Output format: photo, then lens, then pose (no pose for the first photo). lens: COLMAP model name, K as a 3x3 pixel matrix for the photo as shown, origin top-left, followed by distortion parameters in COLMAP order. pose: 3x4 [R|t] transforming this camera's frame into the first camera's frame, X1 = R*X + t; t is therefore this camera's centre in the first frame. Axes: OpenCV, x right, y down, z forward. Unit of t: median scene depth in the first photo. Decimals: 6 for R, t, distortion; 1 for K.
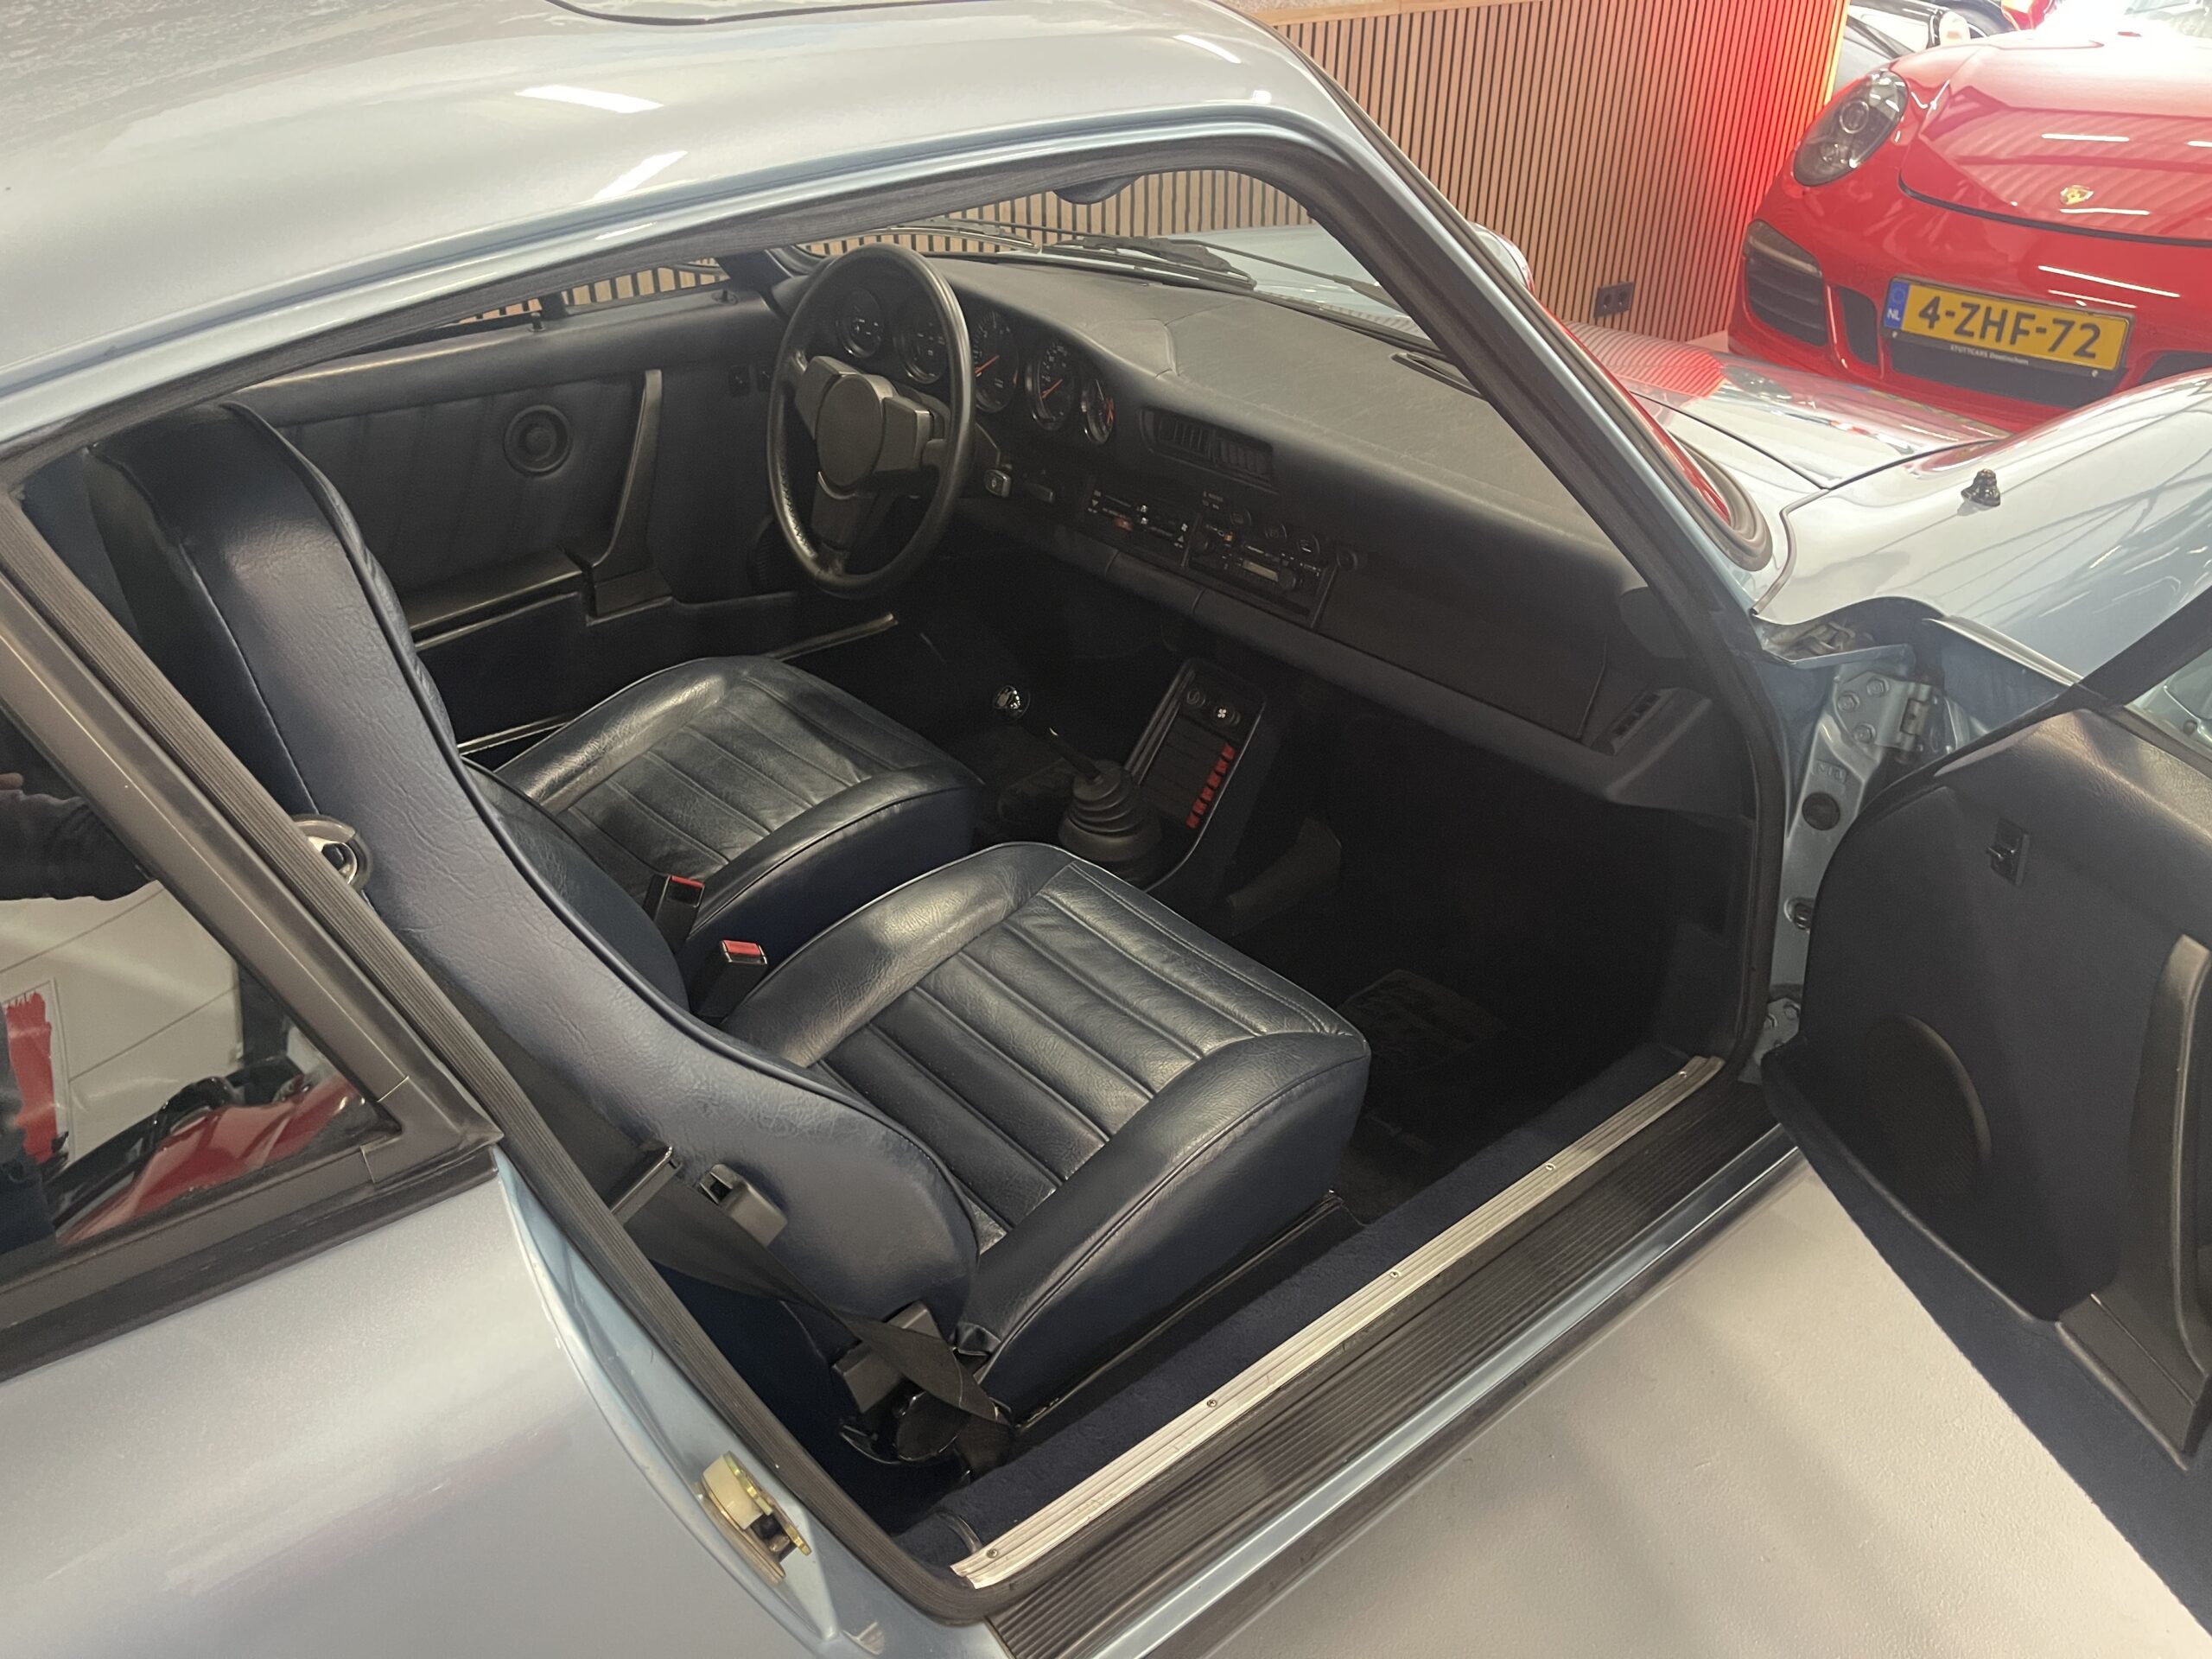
lens RADIAL K [[1677.8, 0, 1099.4], [0, 1677.8, 841.0], [0, 0, 1]] dist [0.074452, -0.106607]
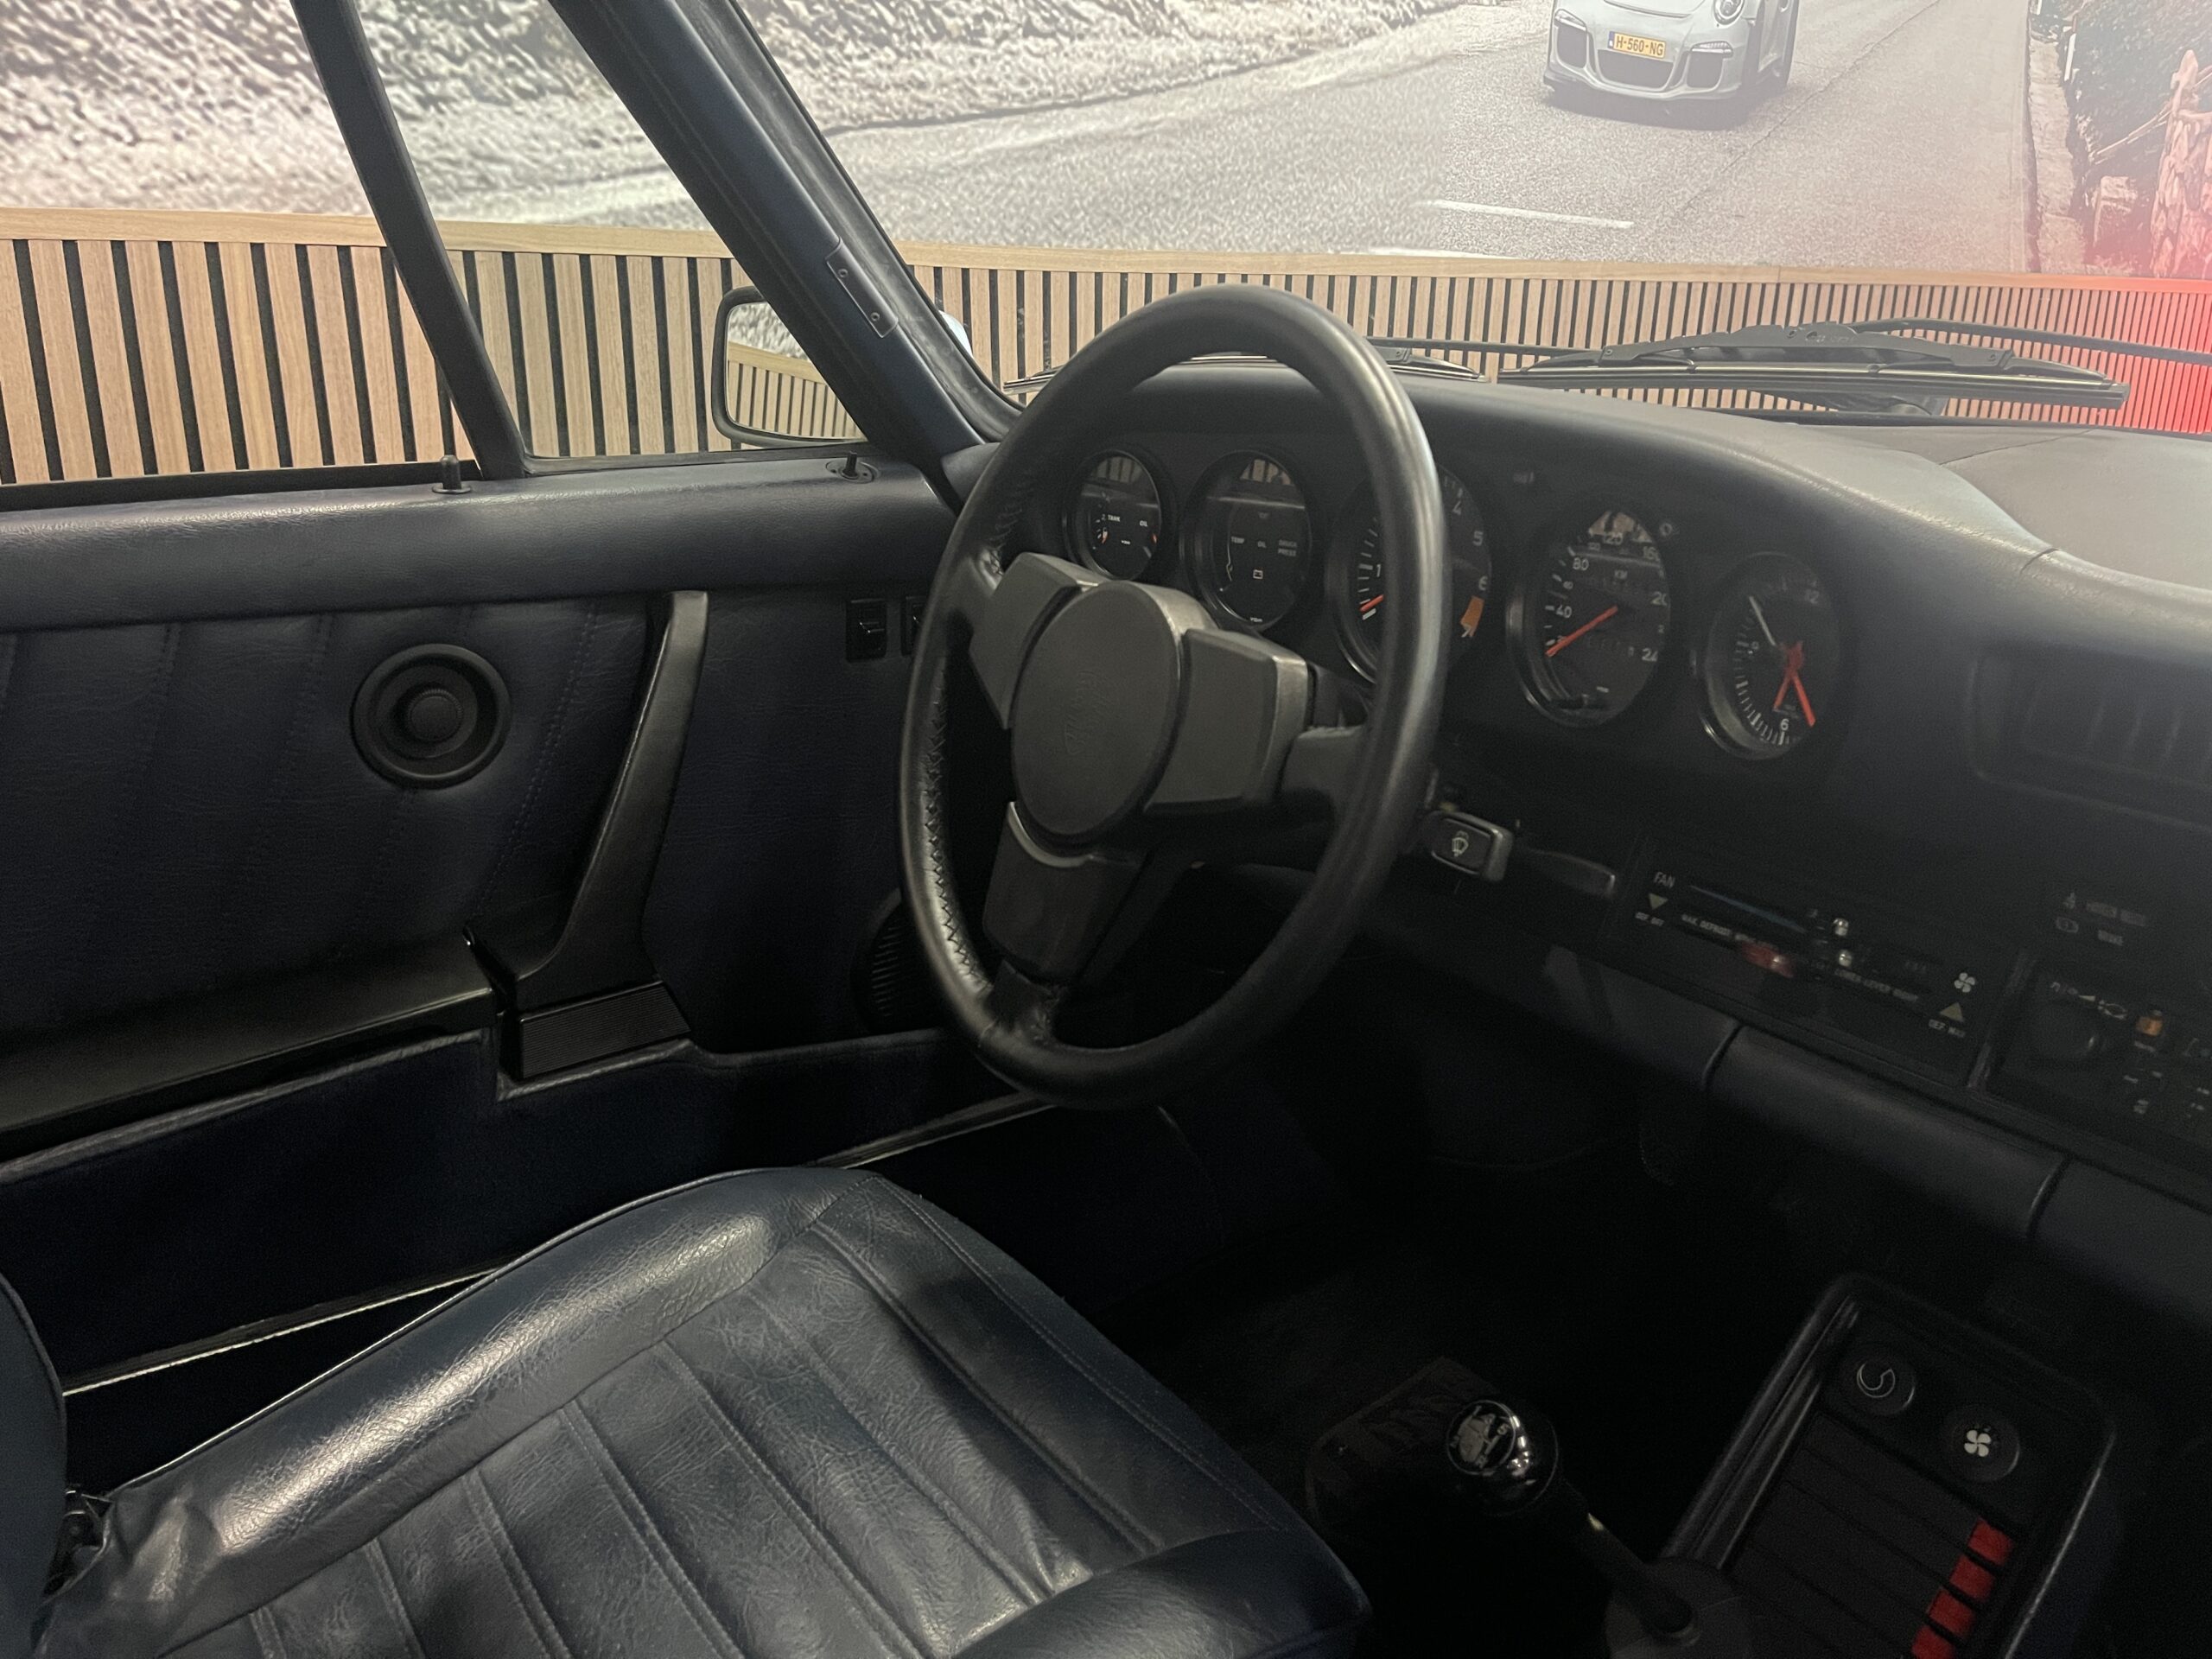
lens RADIAL K [[1677.8, 0, 1108.9], [0, 1677.8, 851.3], [0, 0, 1]] dist [0.074452, -0.106607]
pose [[0.995374, 0.047997, -0.083226, -0.100441], [-0.064063, 0.977151, -0.202661, -0.115570], [0.071598, 0.207055, 0.975706, 0.559143]]
